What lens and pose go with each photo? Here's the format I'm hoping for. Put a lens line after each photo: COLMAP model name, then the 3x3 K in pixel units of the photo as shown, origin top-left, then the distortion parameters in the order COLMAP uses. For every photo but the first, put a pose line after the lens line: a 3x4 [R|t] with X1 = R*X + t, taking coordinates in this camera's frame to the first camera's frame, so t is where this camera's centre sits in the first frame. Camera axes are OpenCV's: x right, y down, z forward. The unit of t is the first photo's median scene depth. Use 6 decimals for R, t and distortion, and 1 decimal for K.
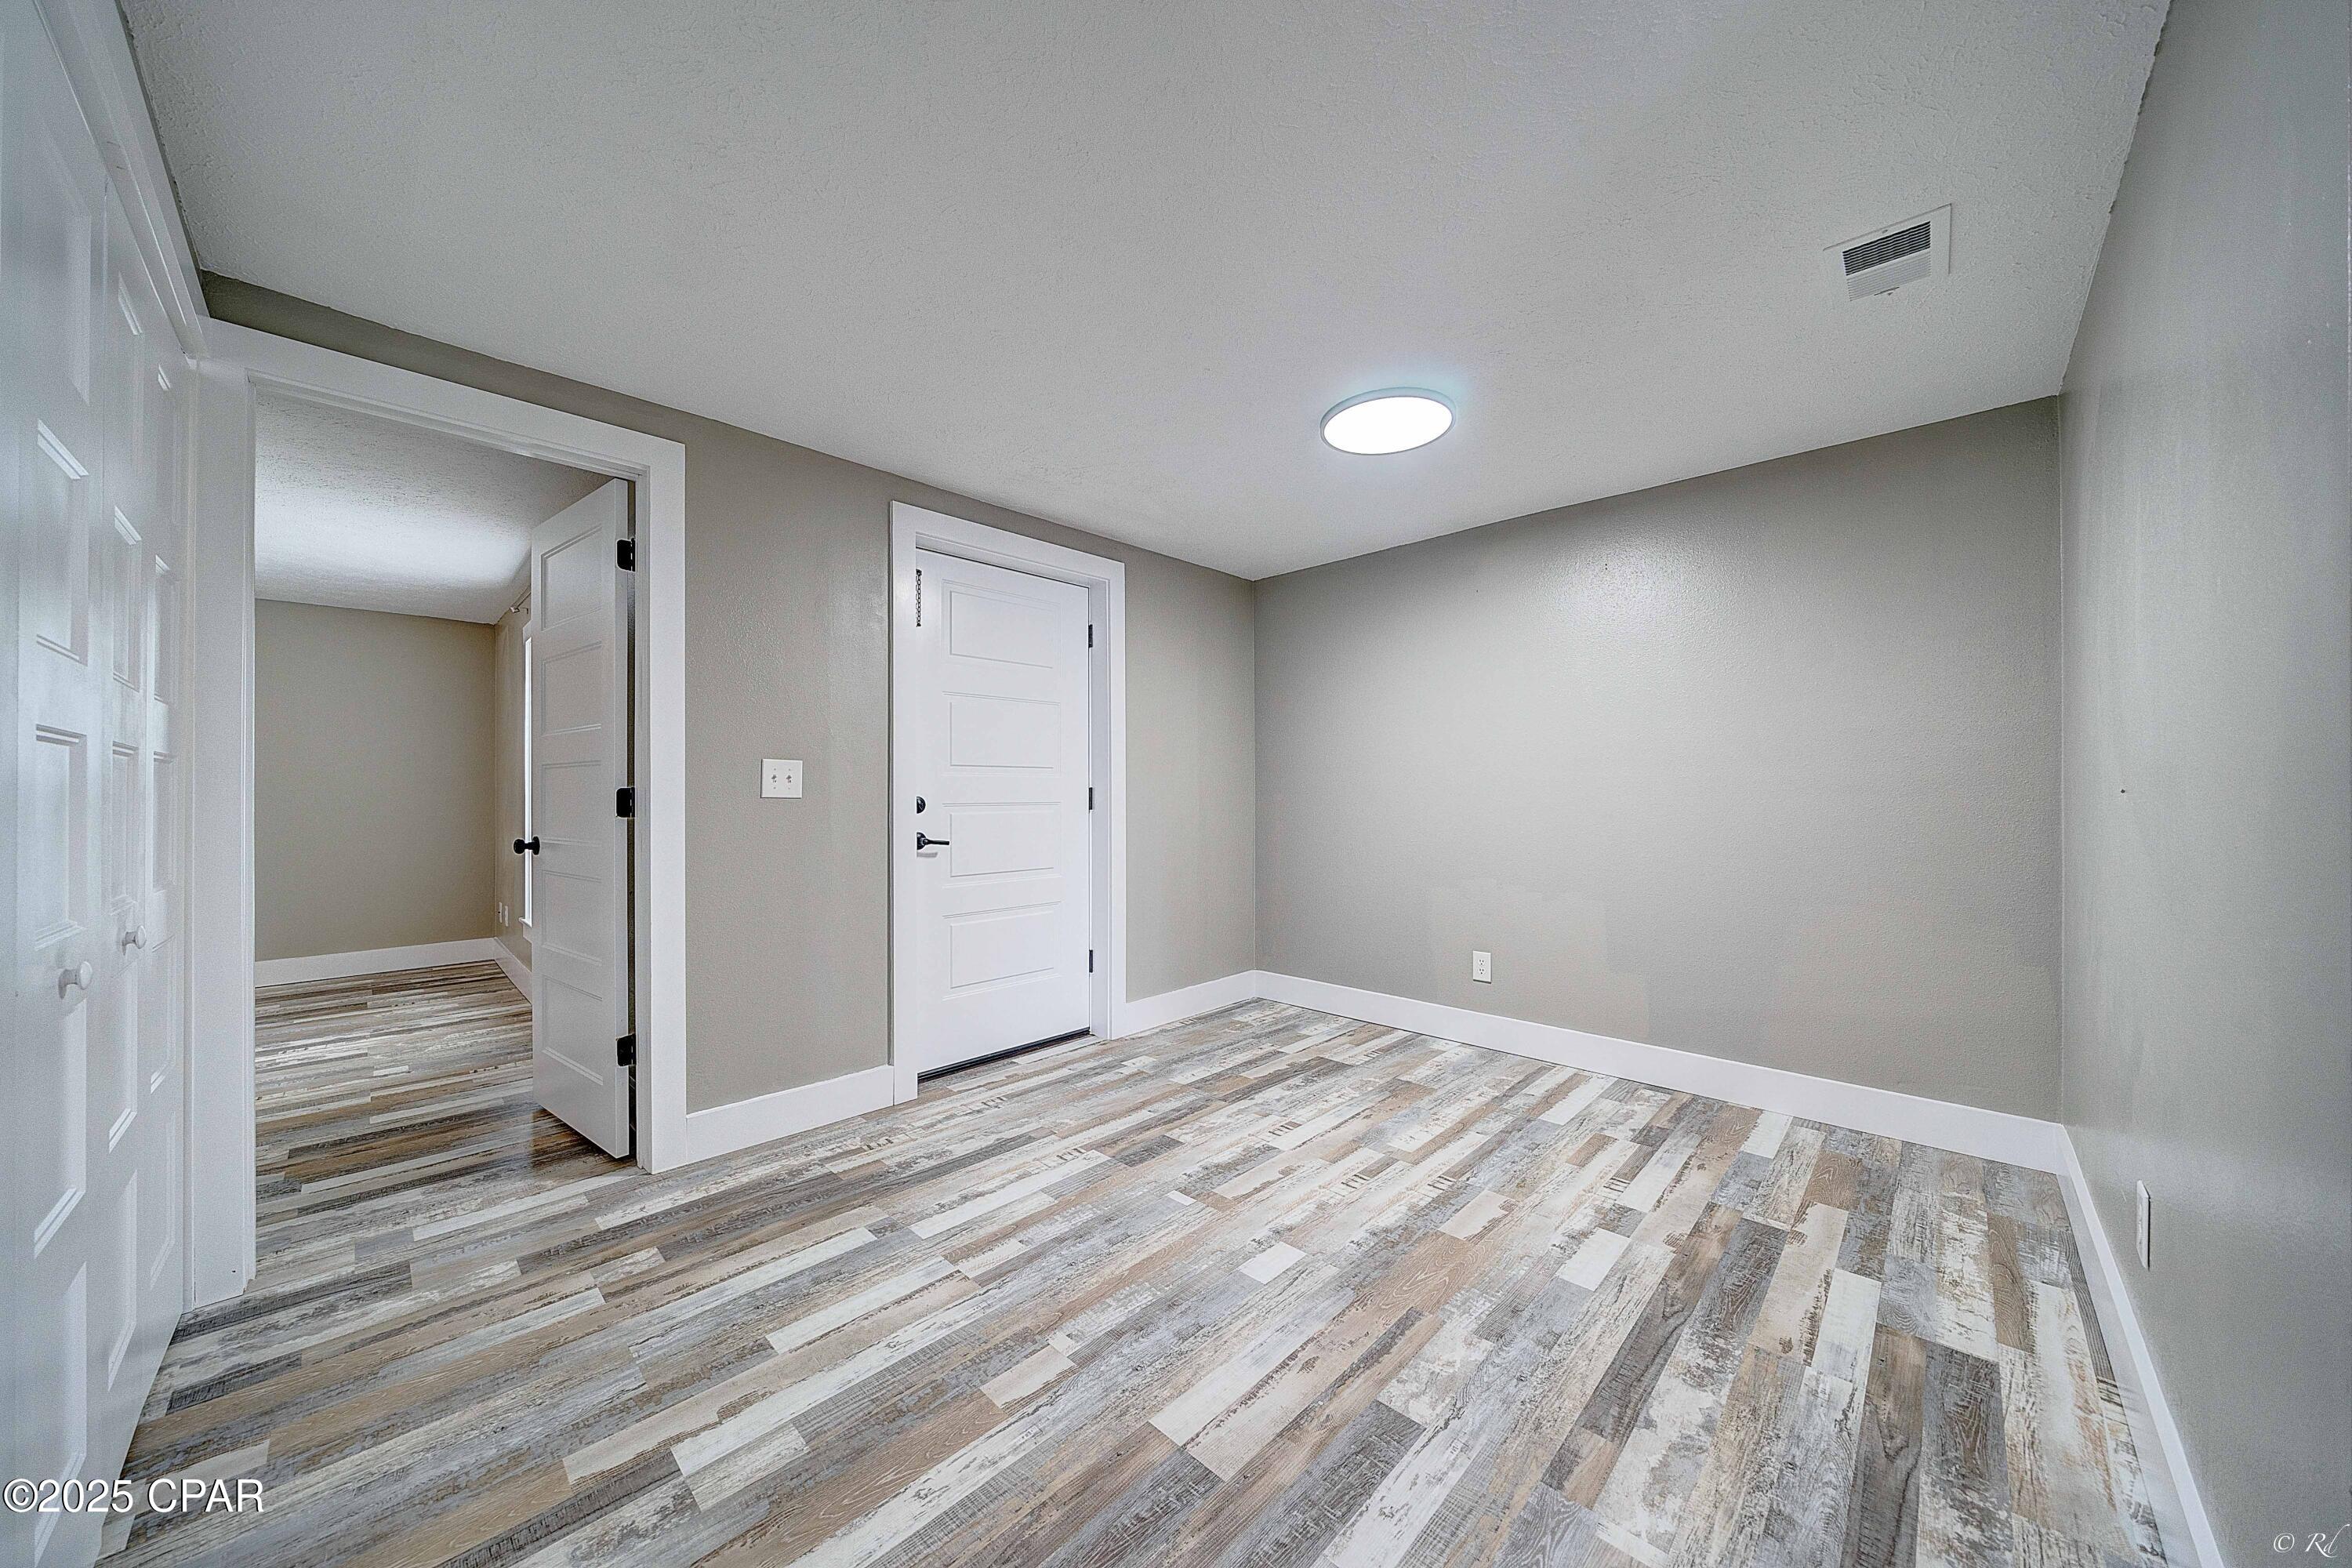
lens RADIAL K [[802.4, 0, 1173.0], [0, 802.4, 790.1], [0, 0, 1]] dist [-0.003315, -0.000172]
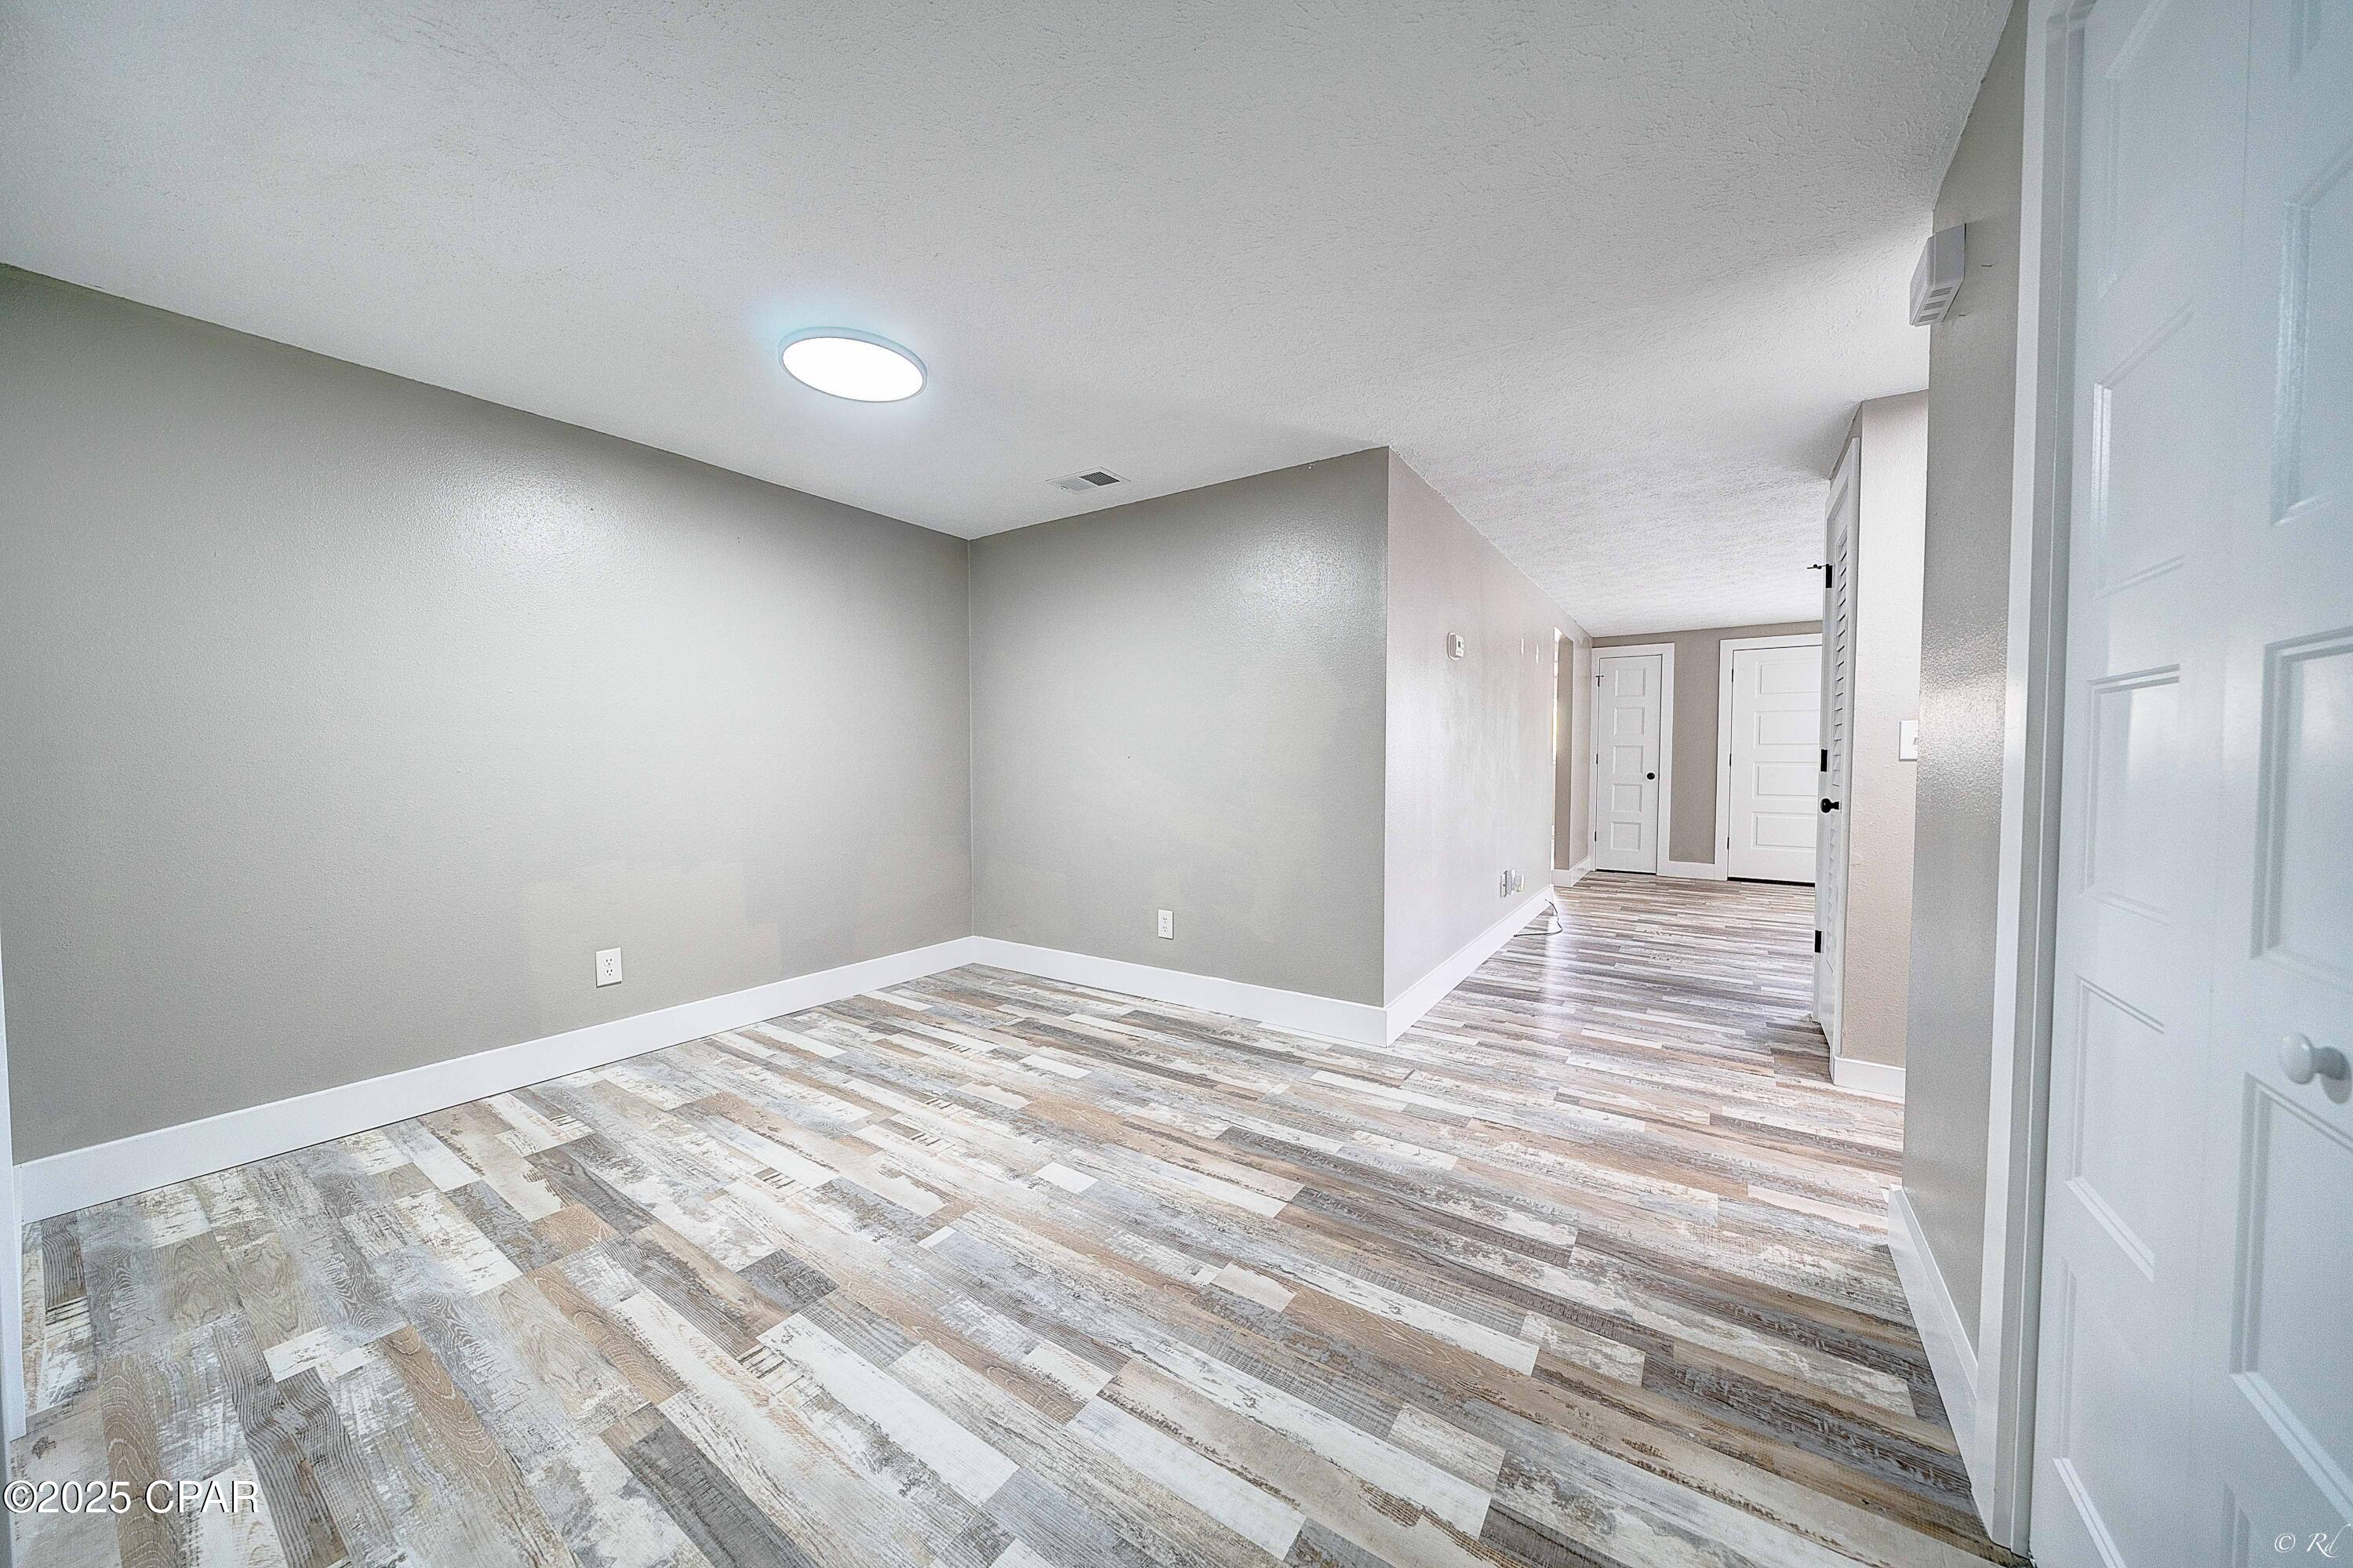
lens RADIAL K [[802.7, 0, 1173.5], [0, 802.7, 790.1], [0, 0, 1]] dist [-0.003315, -0.000172]
pose [[-0.170831, -0.036701, 0.984617, -1.005664], [0.000715, 0.999301, 0.037373, 0.009320], [-0.985300, 0.007088, -0.170685, 1.066492]]
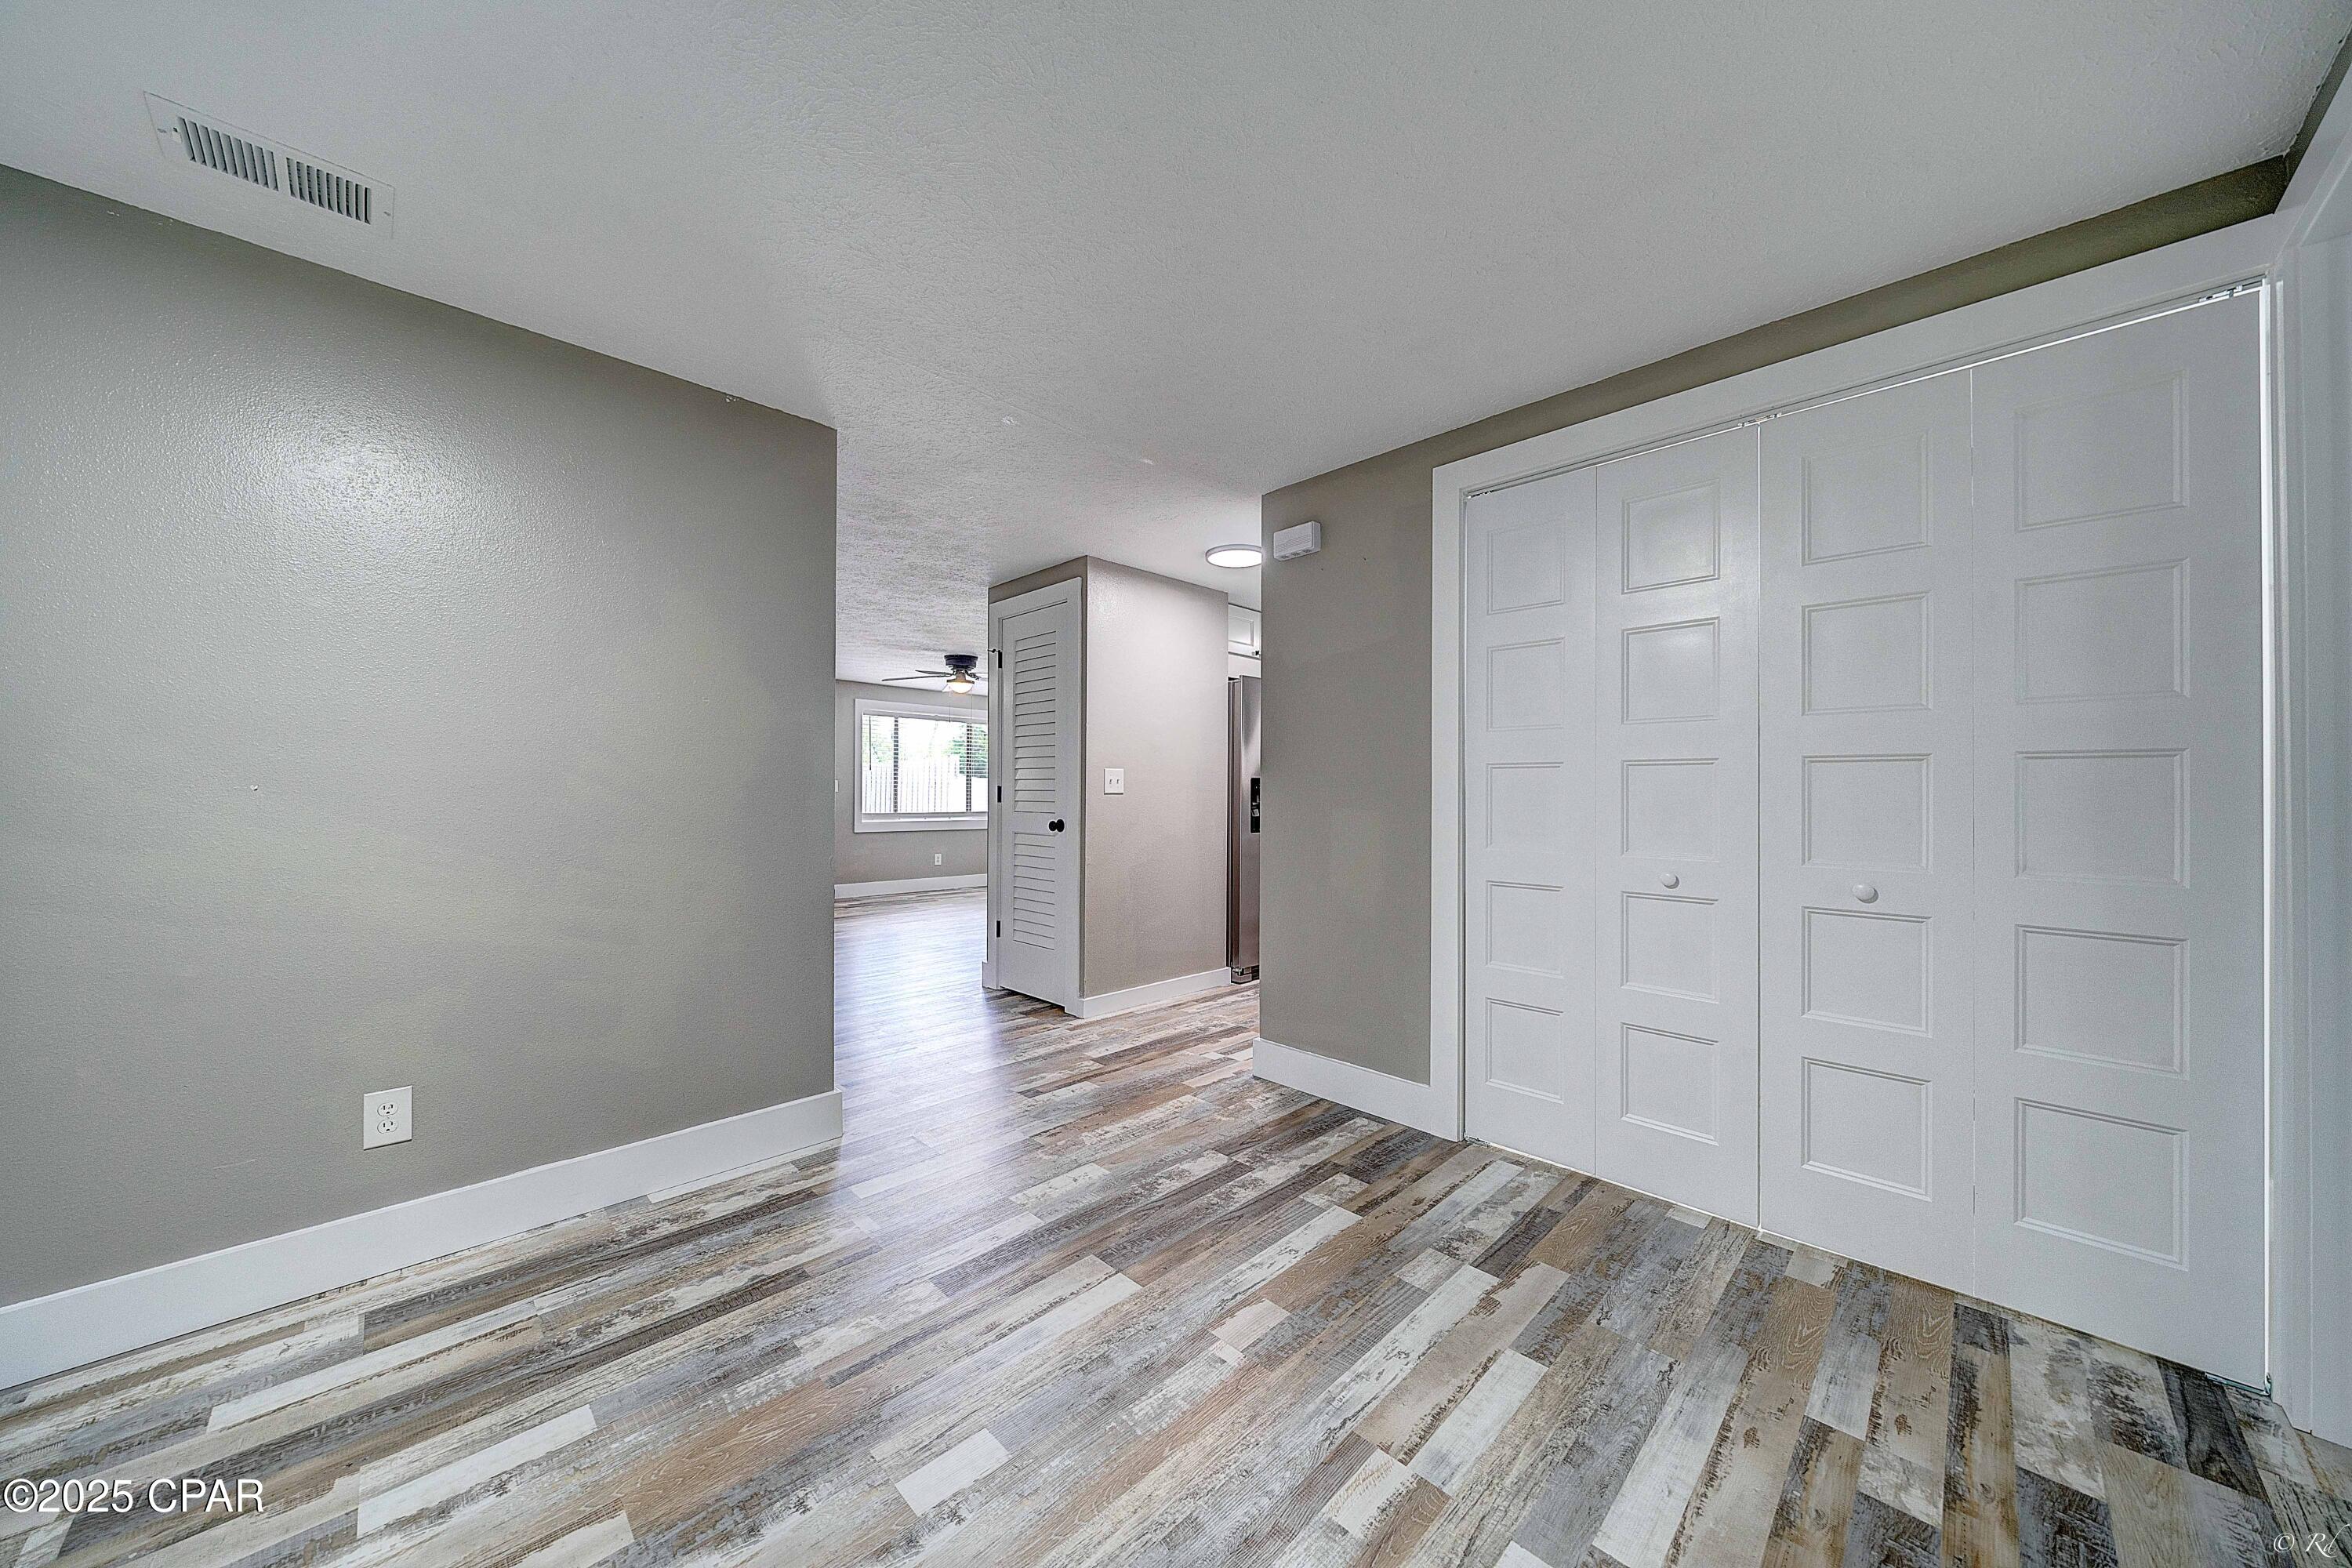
lens RADIAL K [[802.4, 0, 1173.0], [0, 802.4, 790.1], [0, 0, 1]] dist [-0.003315, -0.000172]
pose [[-0.999805, 0.001491, 0.019669, -0.079889], [0.001455, 0.999997, -0.001850, 0.006052], [-0.019671, -0.001821, -0.999805, 1.729859]]
